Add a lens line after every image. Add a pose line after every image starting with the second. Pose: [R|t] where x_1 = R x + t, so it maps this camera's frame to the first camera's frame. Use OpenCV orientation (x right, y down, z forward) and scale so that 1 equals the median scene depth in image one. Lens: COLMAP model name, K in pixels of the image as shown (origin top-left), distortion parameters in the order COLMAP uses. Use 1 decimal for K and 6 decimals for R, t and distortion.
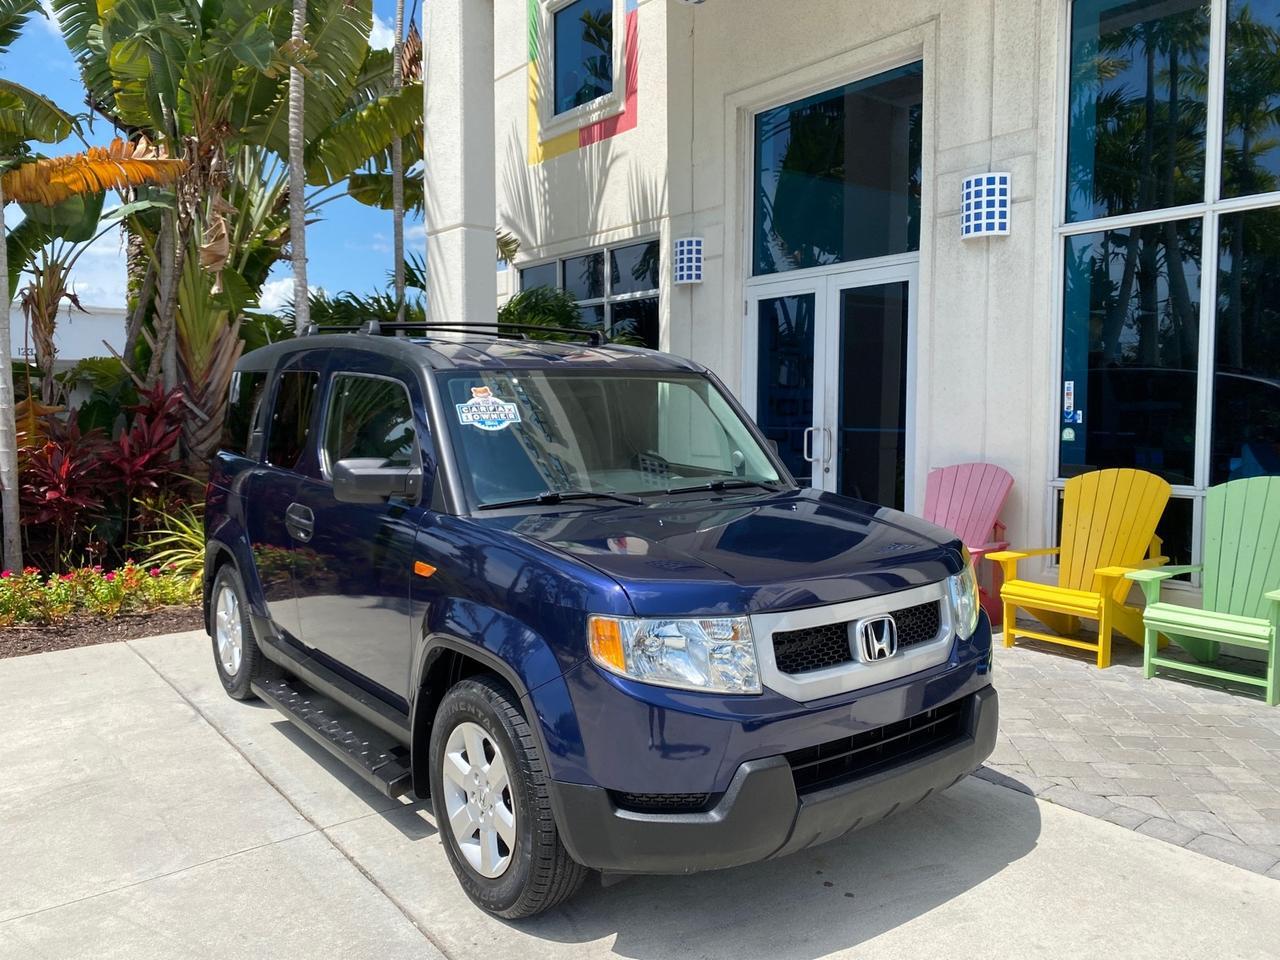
lens RADIAL K [[983.1, 0, 631.3], [0, 983.1, 479.4], [0, 0, 1]] dist [0.005162, -0.011163]
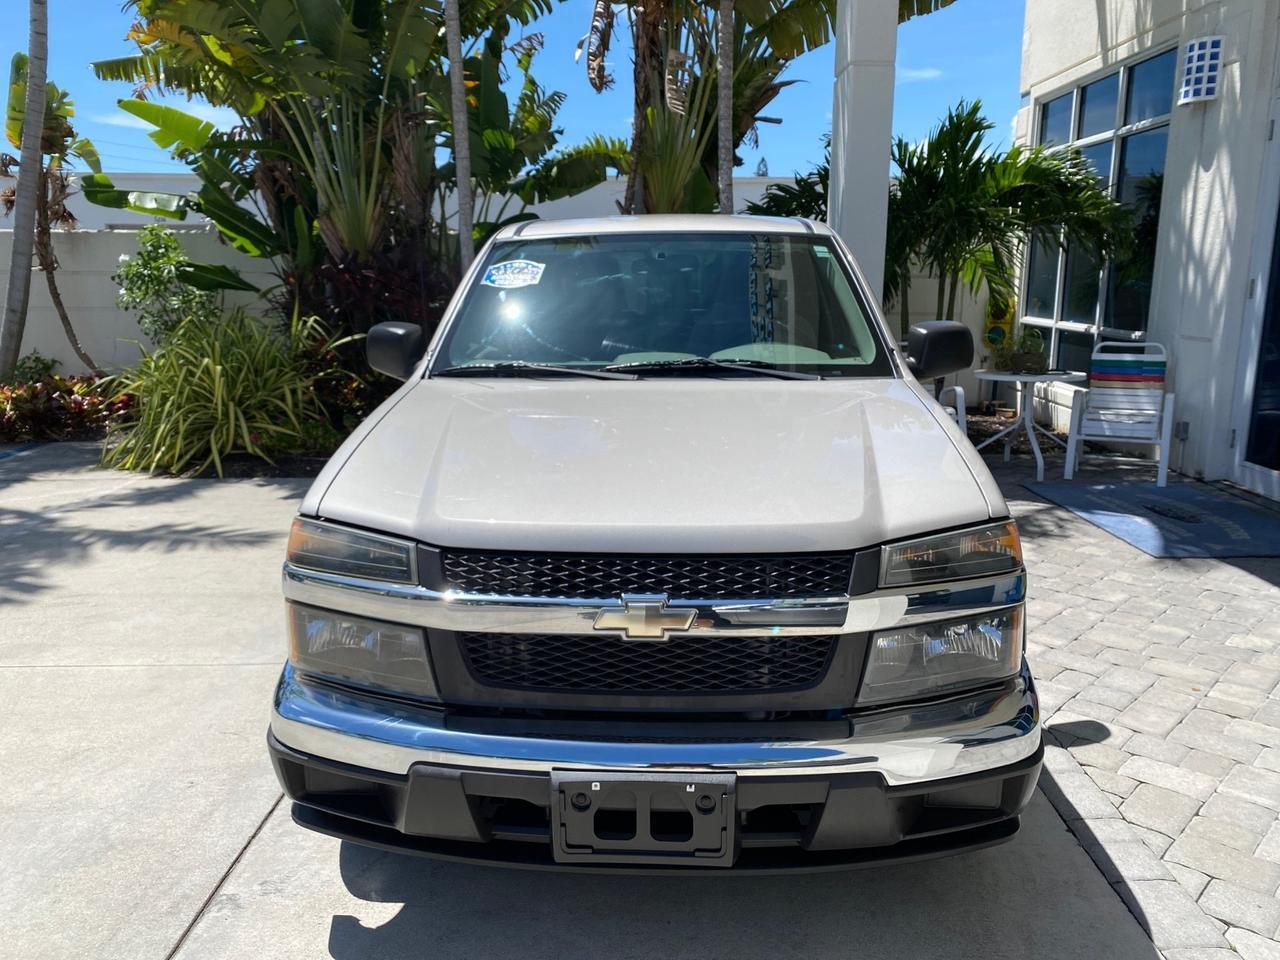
lens RADIAL K [[983.1, 0, 635.7], [0, 983.1, 480.0], [0, 0, 1]] dist [0.005162, -0.011163]
pose [[0.779649, 0.129531, -0.612674, 0.303034], [-0.044523, 0.987363, 0.152090, -0.016092], [0.624632, -0.091299, 0.775564, 0.182296]]
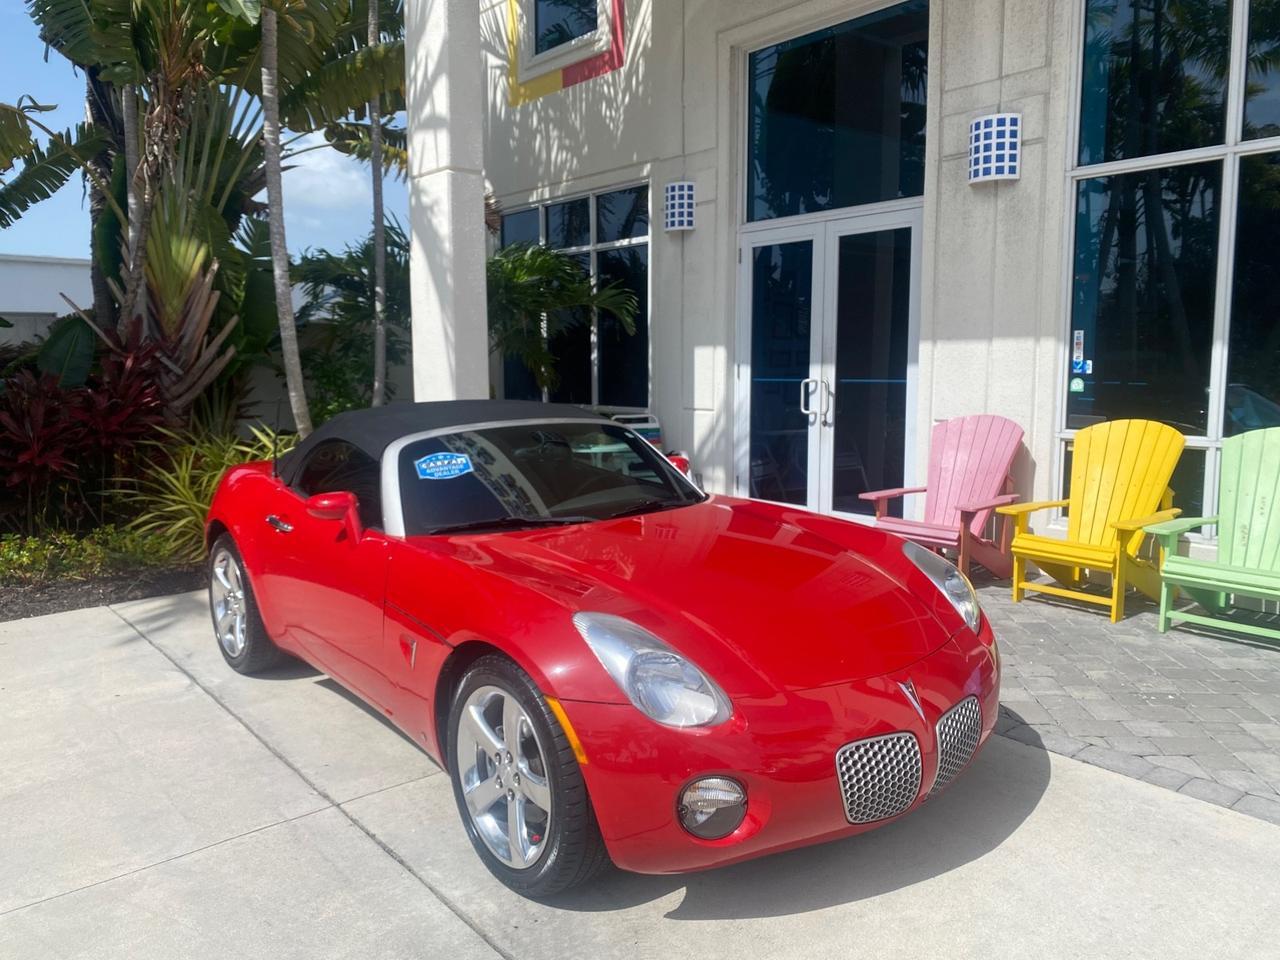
lens RADIAL K [[983.1, 0, 627.7], [0, 983.1, 478.8], [0, 0, 1]] dist [0.005162, -0.011163]
pose [[0.999552, -0.007857, 0.028879, -0.031705], [0.006462, 0.998823, 0.048074, -0.002242], [-0.029222, -0.047866, 0.998426, 0.029044]]
